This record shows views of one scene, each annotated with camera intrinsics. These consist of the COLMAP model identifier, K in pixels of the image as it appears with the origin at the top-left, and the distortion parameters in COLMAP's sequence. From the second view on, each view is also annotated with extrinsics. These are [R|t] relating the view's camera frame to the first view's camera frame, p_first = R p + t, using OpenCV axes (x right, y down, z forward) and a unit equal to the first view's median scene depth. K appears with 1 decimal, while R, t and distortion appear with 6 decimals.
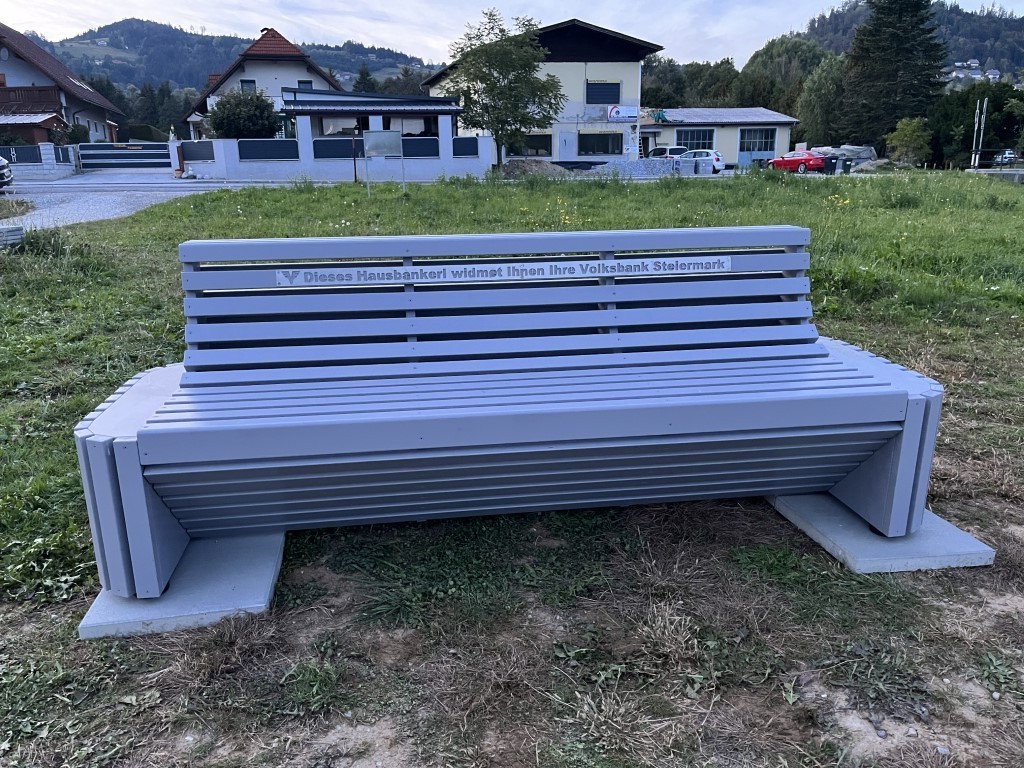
lens RADIAL K [[781.1, 0, 511.5], [0, 781.1, 386.3], [0, 0, 1]] dist [0.033332, -0.030484]
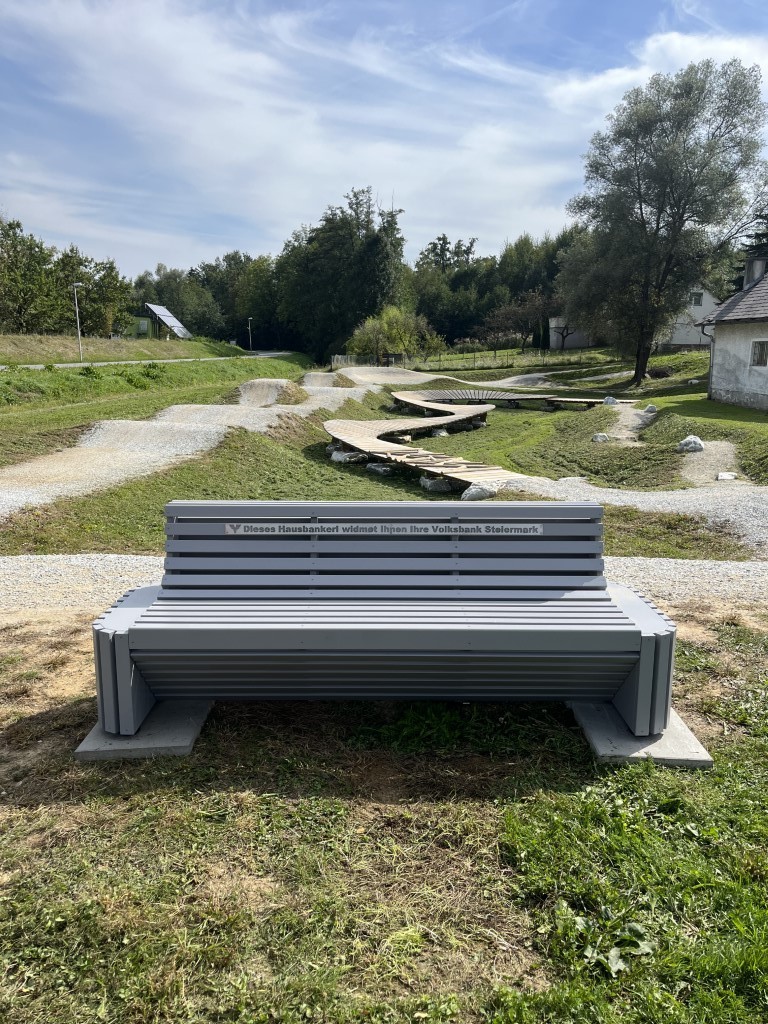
lens RADIAL K [[781.1, 0, 383.8], [0, 781.1, 509.2], [0, 0, 1]] dist [0.033332, -0.030484]
pose [[0.988934, 0.037155, -0.143627, 0.226235], [-0.052209, 0.993361, -0.102507, -0.039691], [0.138865, 0.108871, 0.984309, -0.462457]]
